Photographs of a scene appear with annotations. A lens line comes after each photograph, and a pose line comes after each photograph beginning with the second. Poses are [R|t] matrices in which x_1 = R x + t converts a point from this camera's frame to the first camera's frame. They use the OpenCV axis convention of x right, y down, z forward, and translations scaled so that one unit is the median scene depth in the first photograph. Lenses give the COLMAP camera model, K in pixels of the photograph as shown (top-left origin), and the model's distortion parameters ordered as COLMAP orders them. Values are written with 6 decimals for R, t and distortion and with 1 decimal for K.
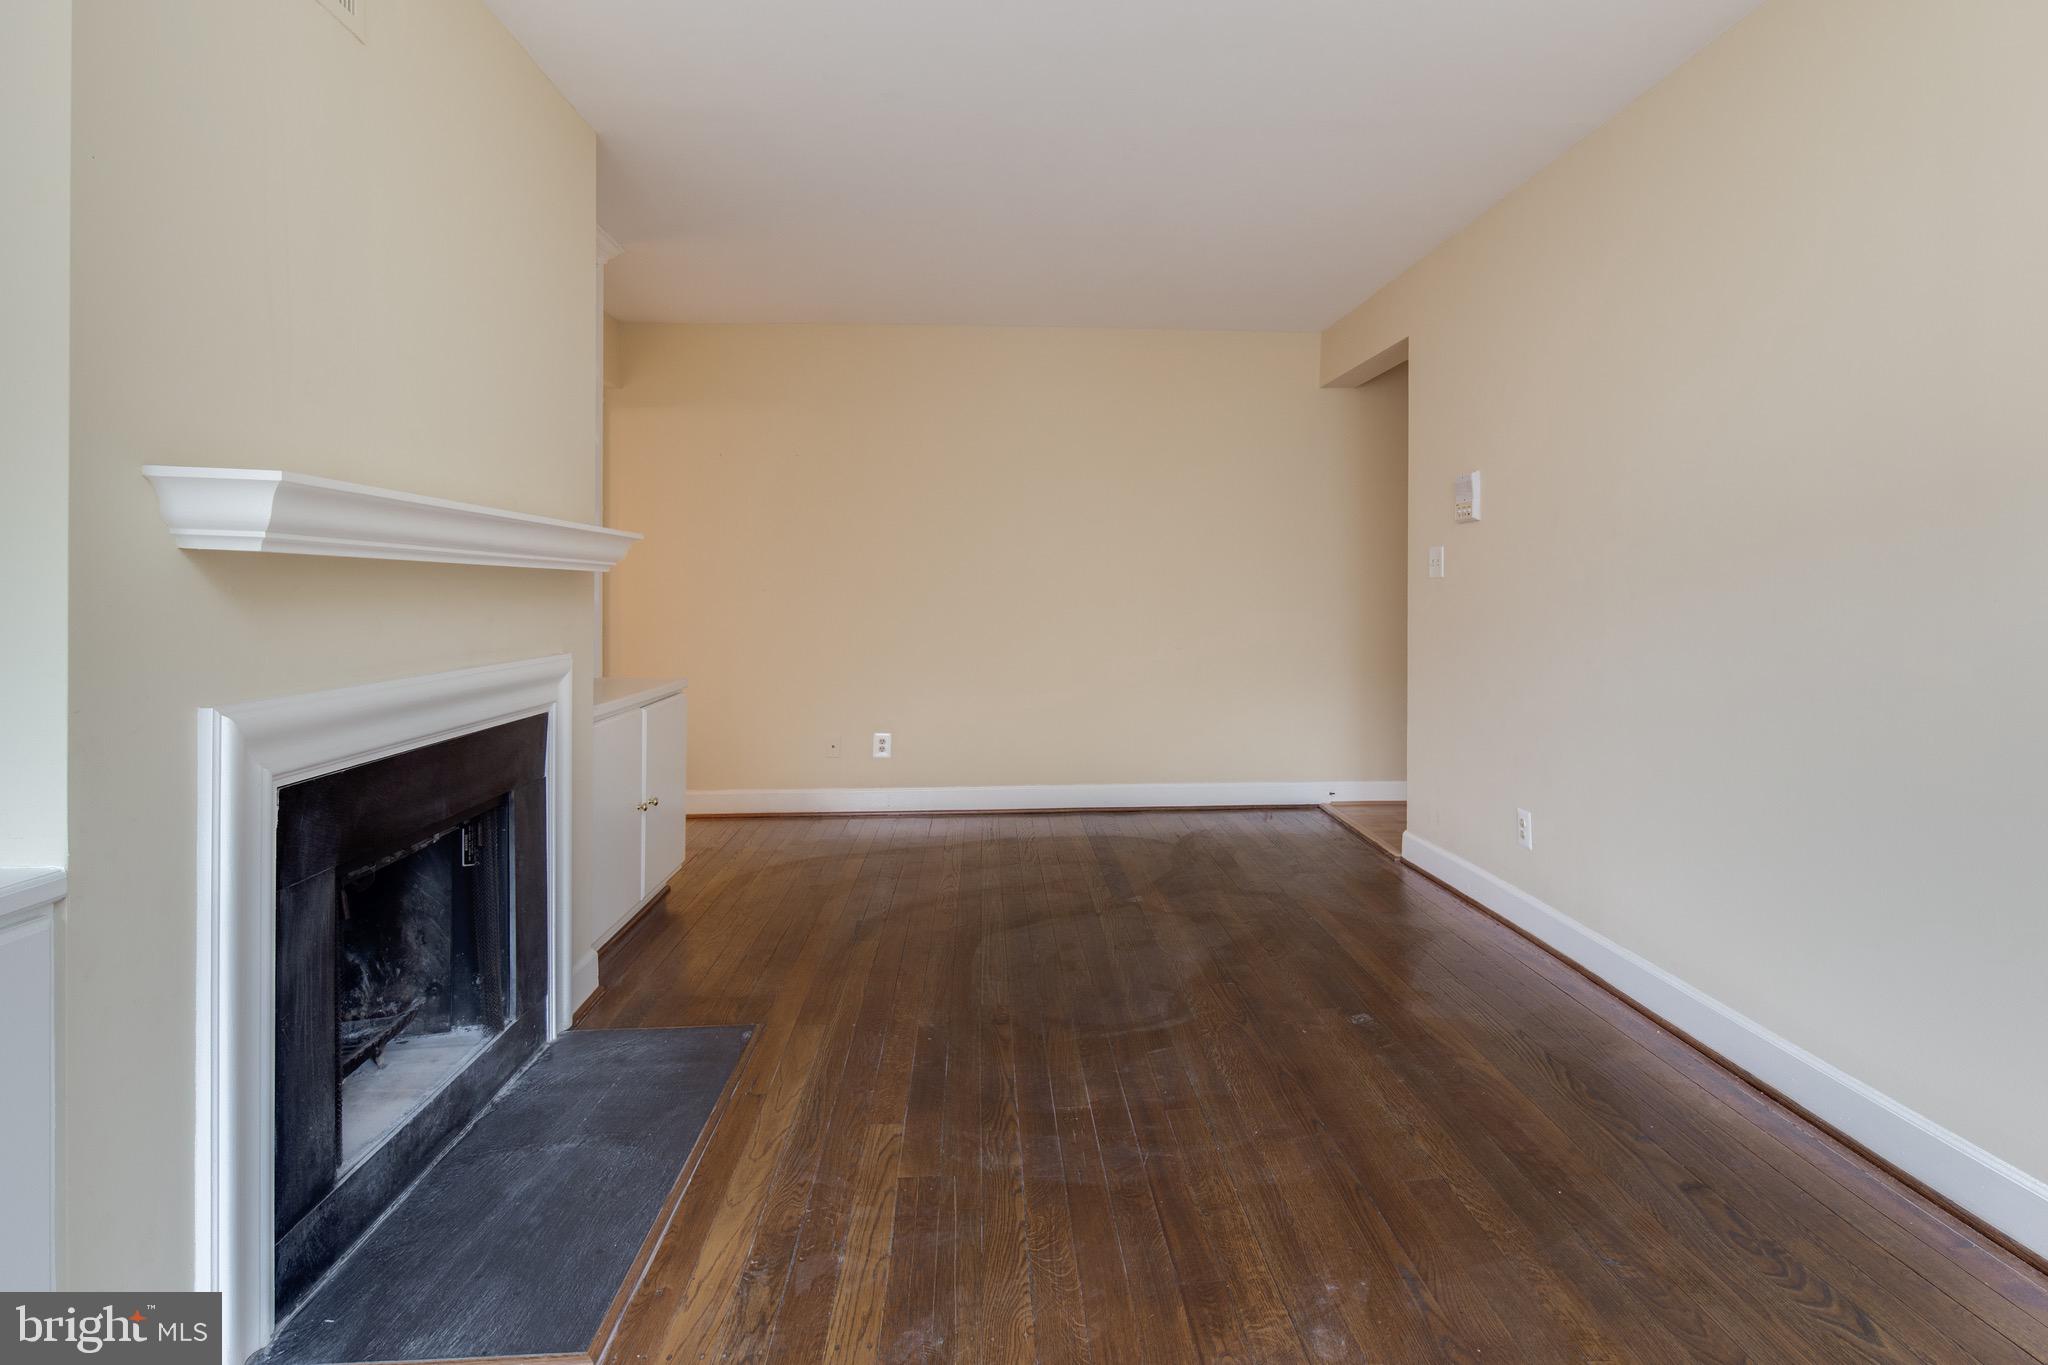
lens RADIAL K [[1039.4, 0, 1043.7], [0, 1039.4, 596.2], [0, 0, 1]] dist [0.002410, -0.001171]
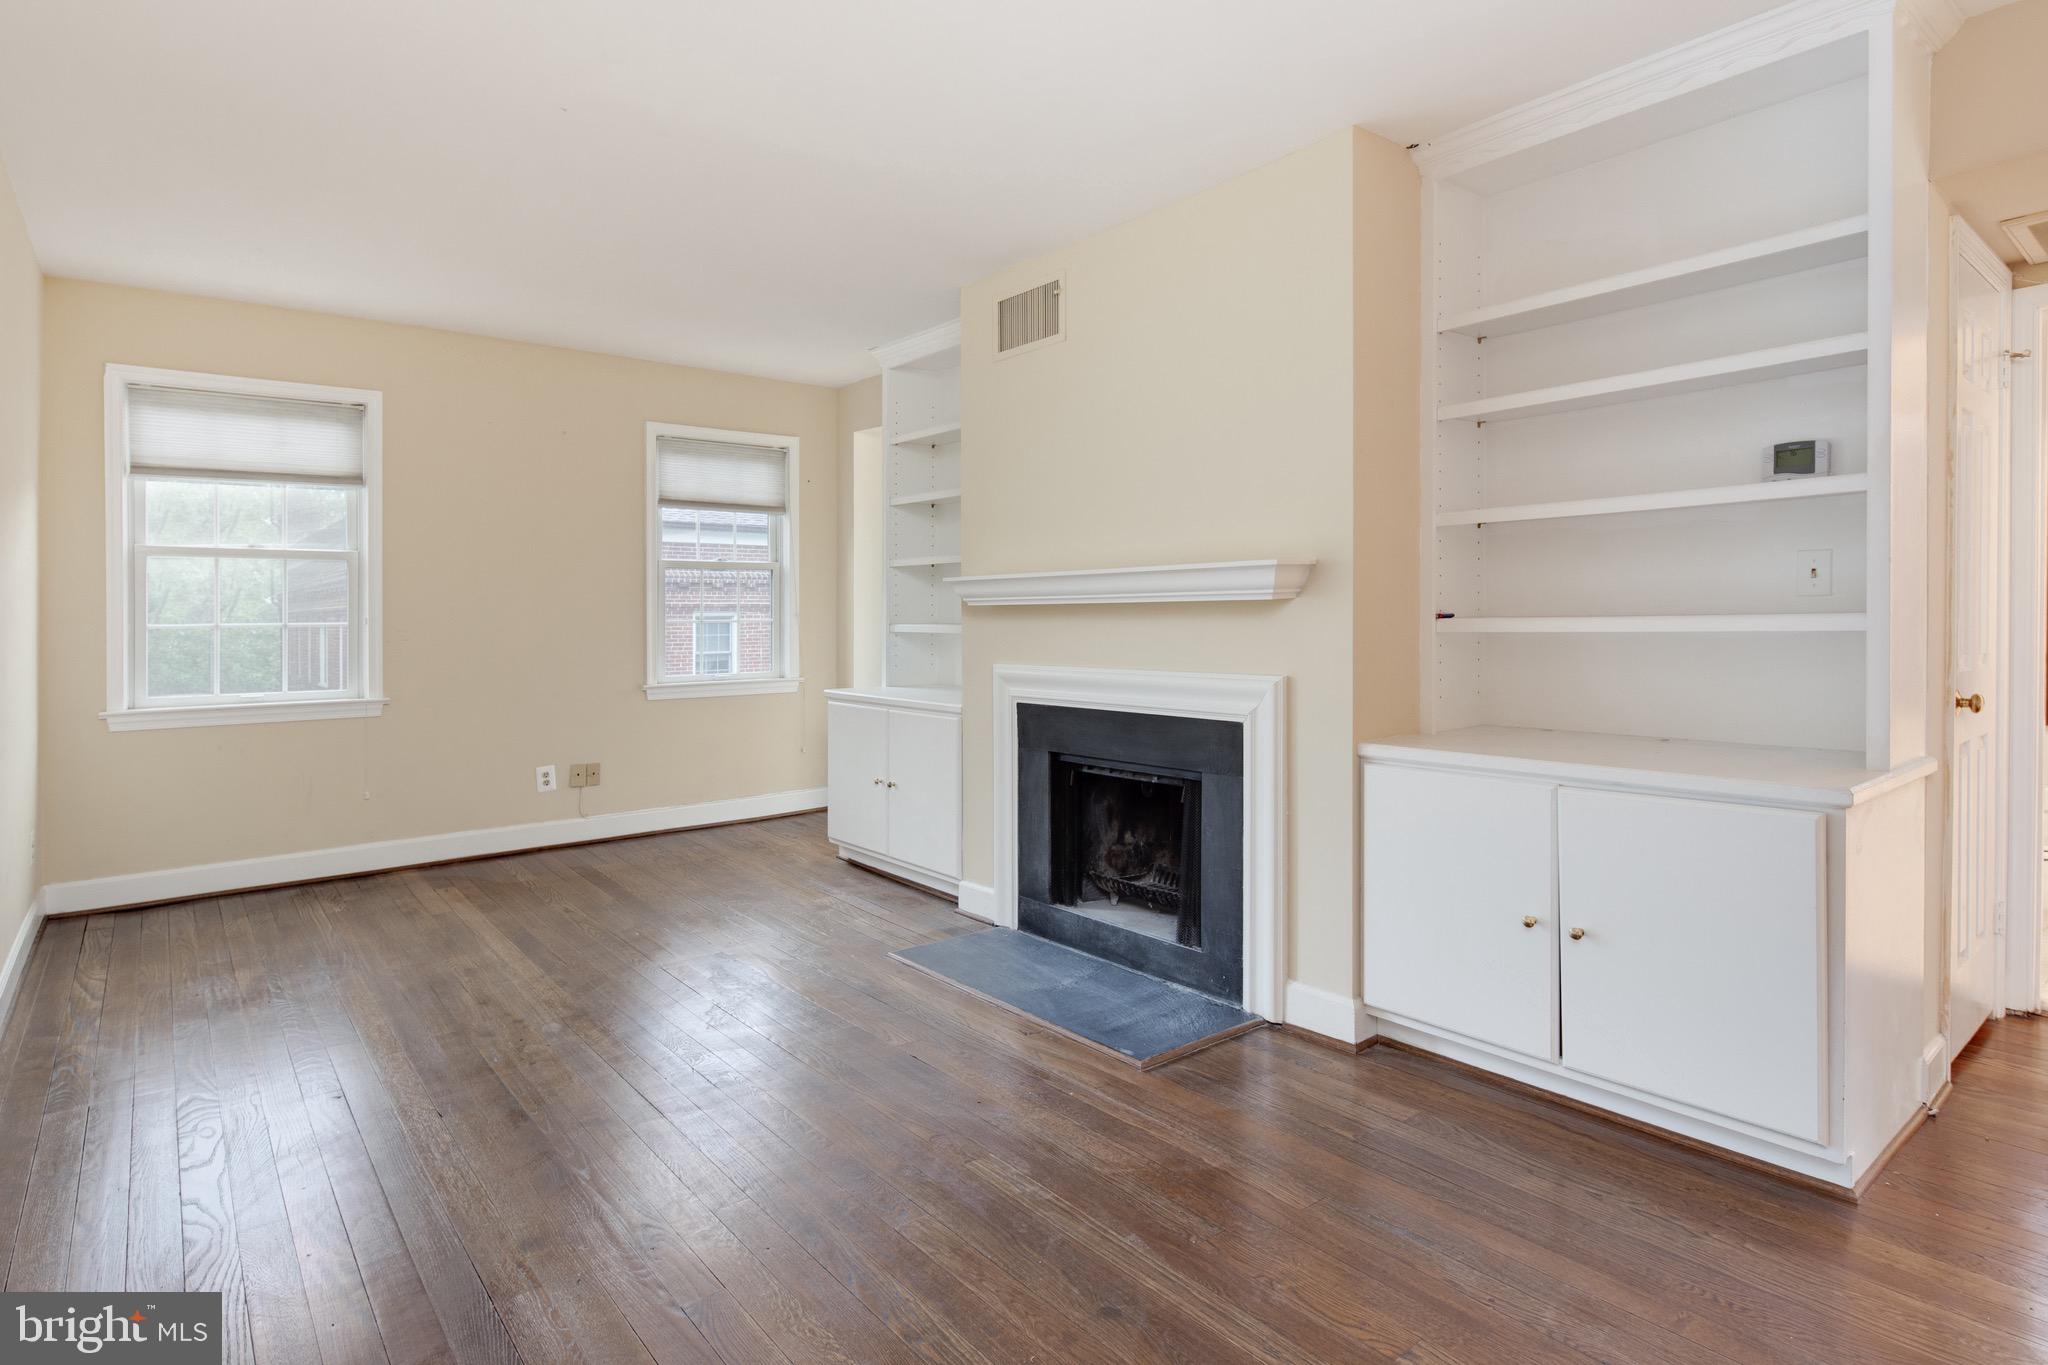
lens RADIAL K [[1058.6, 0, 993.3], [0, 1058.6, 622.1], [0, 0, 1]] dist [0.001624, -0.000850]
pose [[-0.819381, 0.005874, -0.573220, 0.515255], [0.004521, 0.999983, 0.003786, -0.007340], [0.573232, 0.000511, -0.819393, 2.195126]]
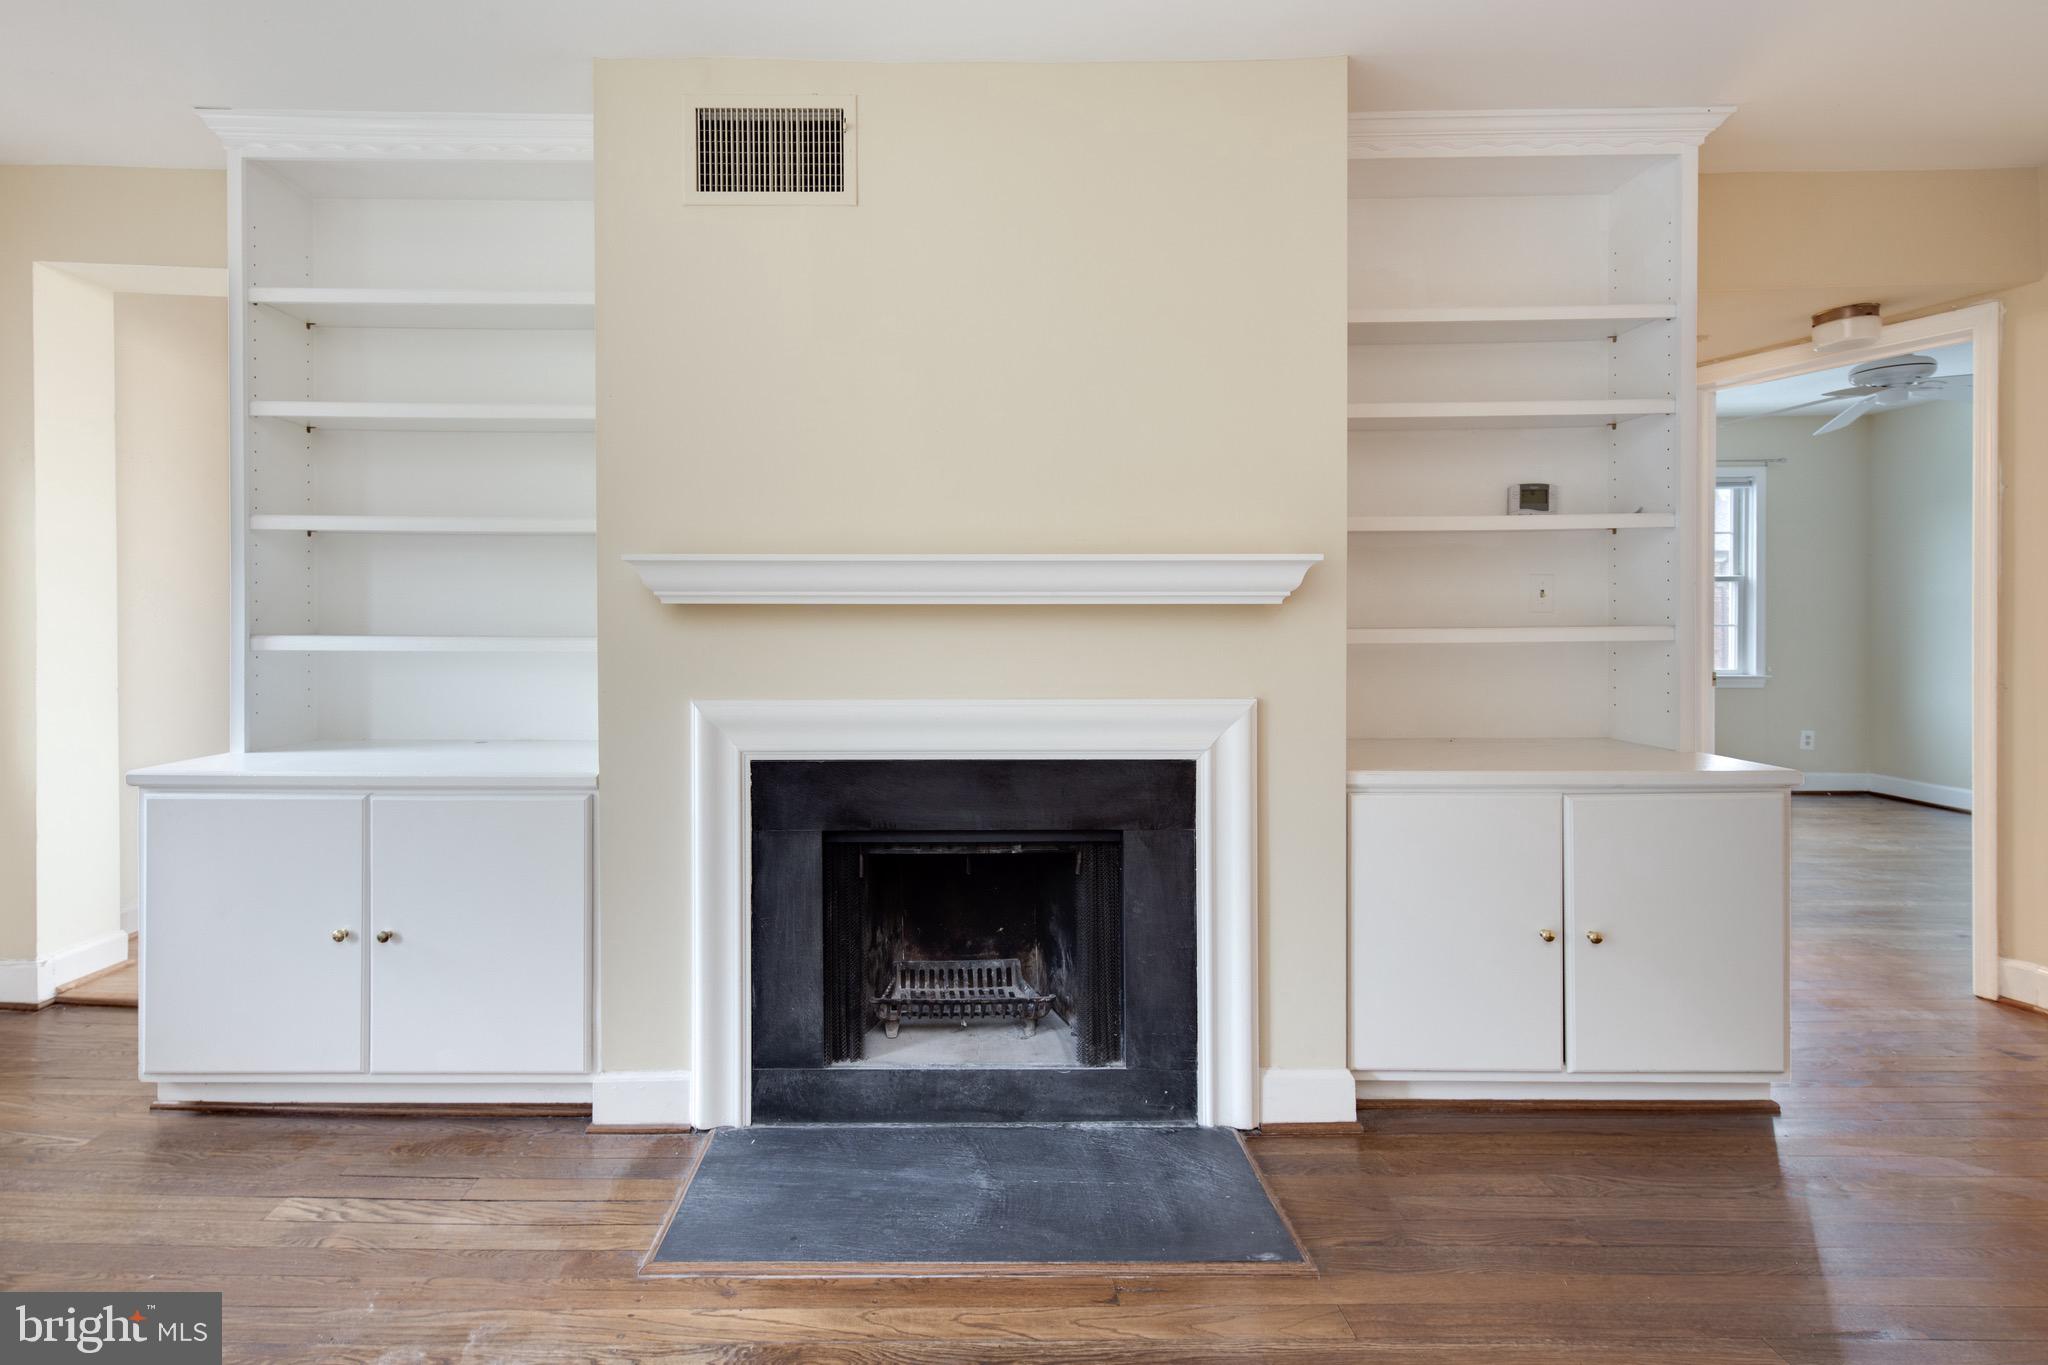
lens RADIAL K [[1008.4, 0, 952.4], [0, 1008.4, 630.9], [0, 0, 1]] dist [0.008813, -0.000173]
pose [[-0.063074, 0.001293, -0.998008, 0.507689], [-0.002172, 0.999997, 0.001433, -0.002704], [0.998007, 0.002258, -0.063071, 1.022182]]
